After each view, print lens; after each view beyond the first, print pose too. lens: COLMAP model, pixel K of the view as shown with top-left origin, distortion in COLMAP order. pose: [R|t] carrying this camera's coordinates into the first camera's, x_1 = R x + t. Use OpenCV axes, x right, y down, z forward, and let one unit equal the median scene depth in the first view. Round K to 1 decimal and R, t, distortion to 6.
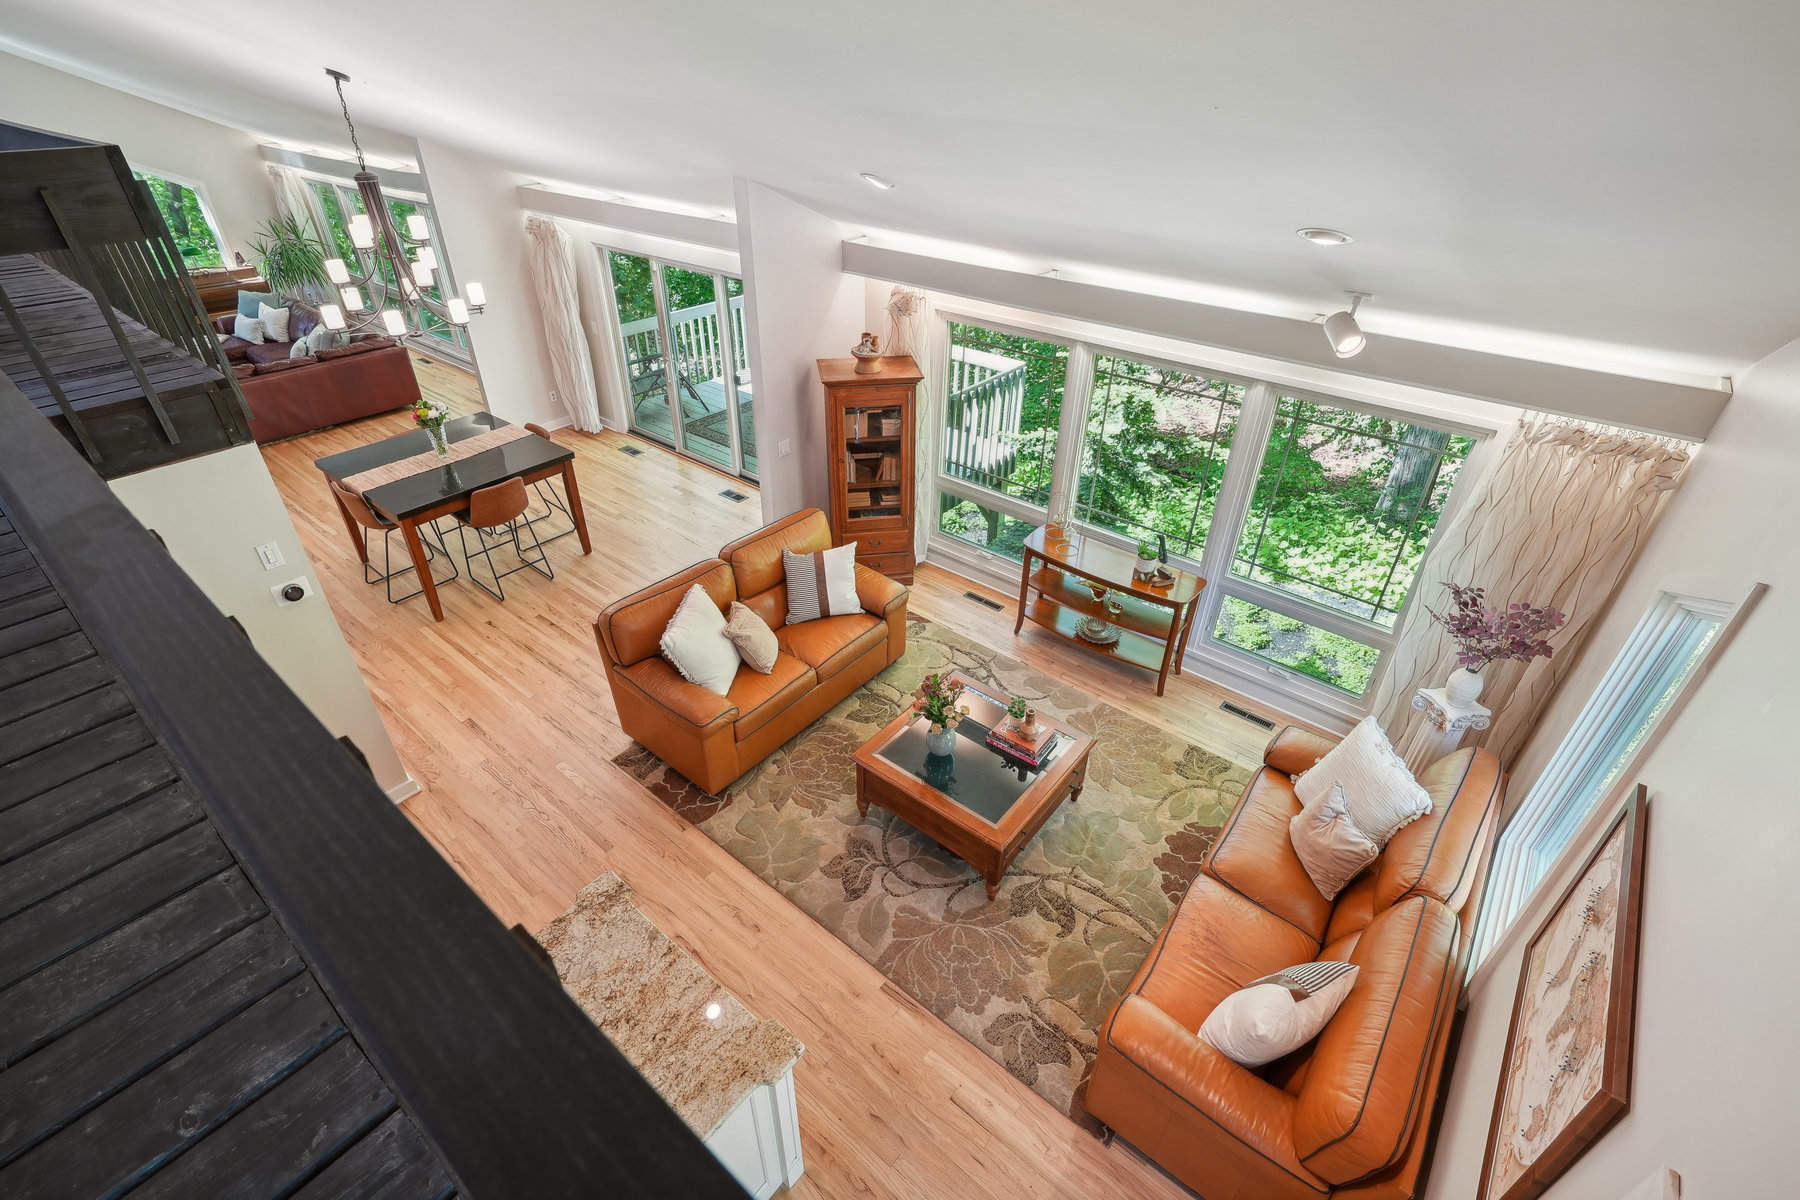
lens RADIAL K [[812.9, 0, 904.5], [0, 812.9, 602.2], [0, 0, 1]] dist [0.002585, 0.000373]
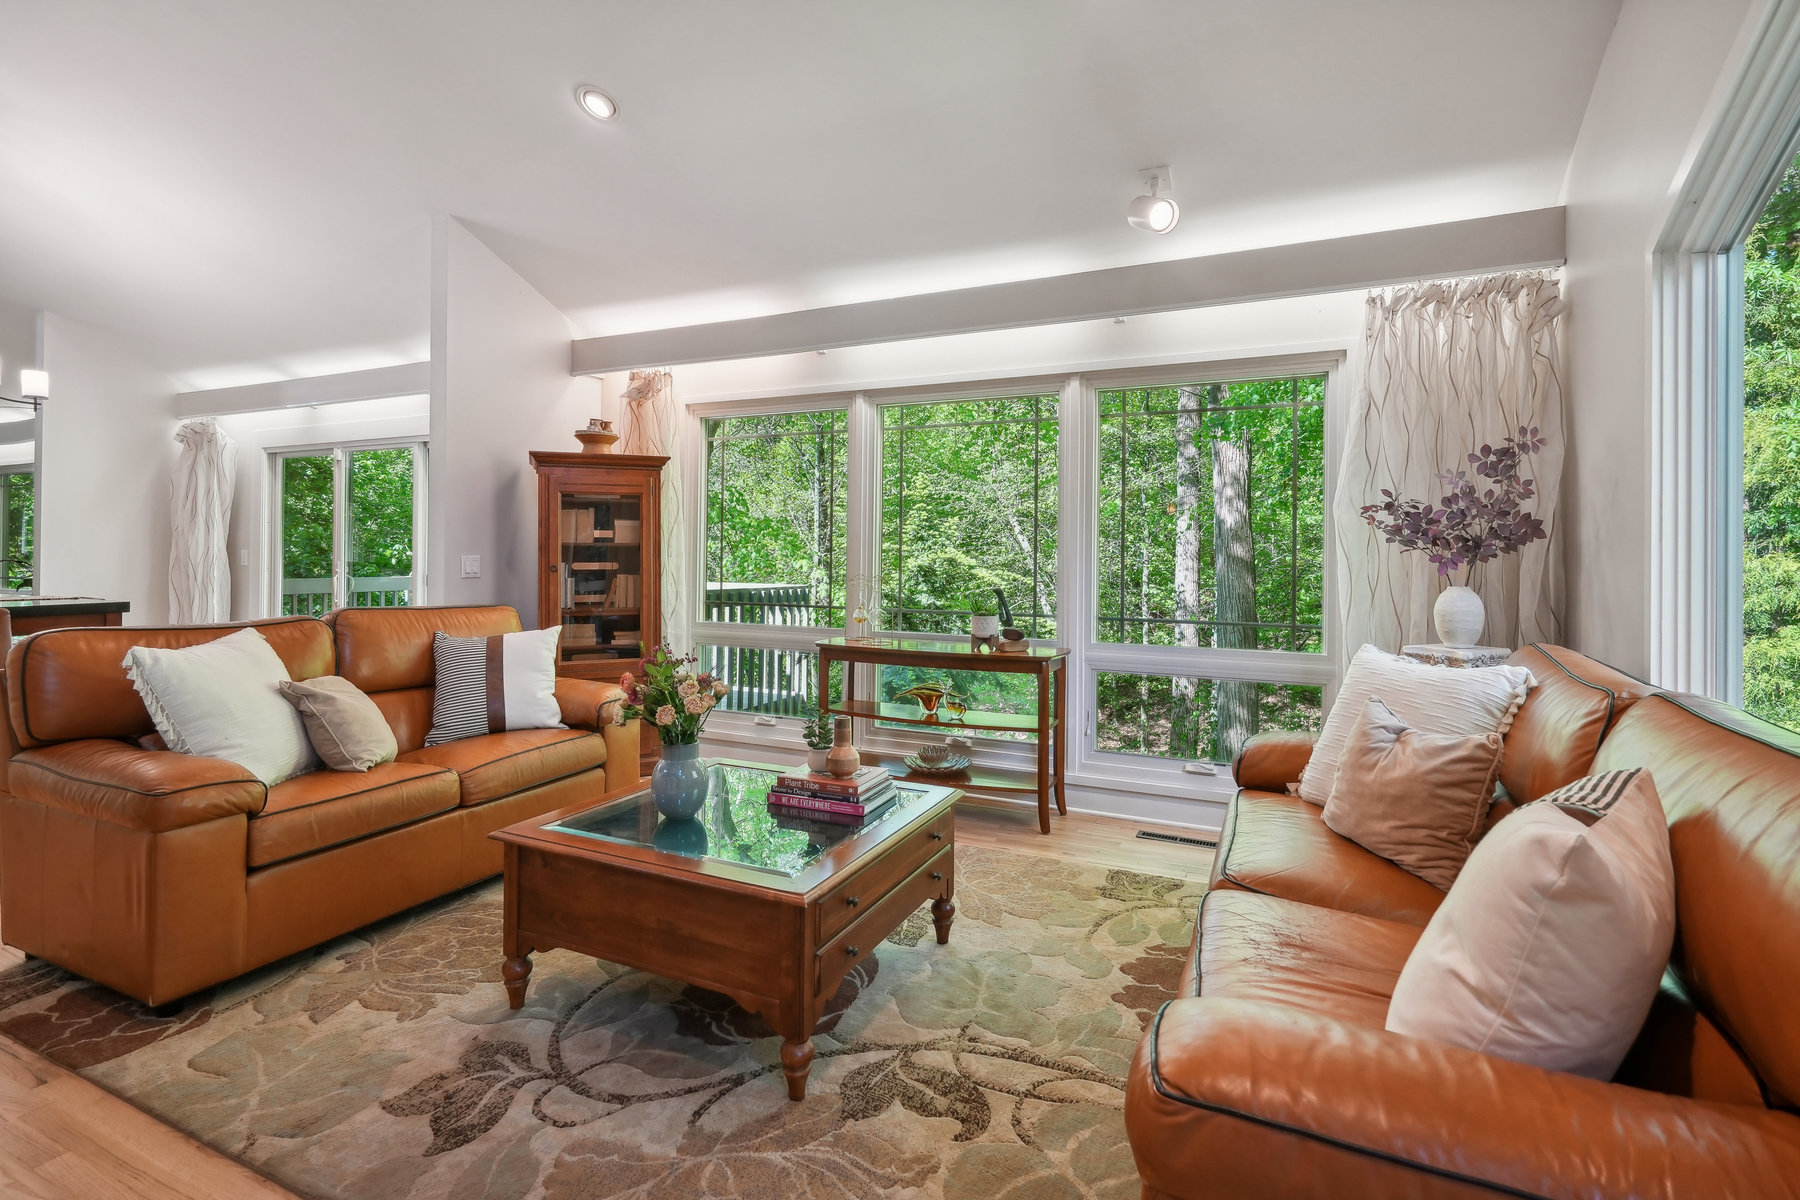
lens RADIAL K [[873.0, 0, 891.0], [0, 873.0, 553.1], [0, 0, 1]] dist [-0.000362, 0.000658]
pose [[0.973813, -0.009753, 0.227143, 0.049626], [0.134437, 0.830401, -0.540704, 0.360295], [-0.183346, 0.557081, 0.809966, 0.423463]]
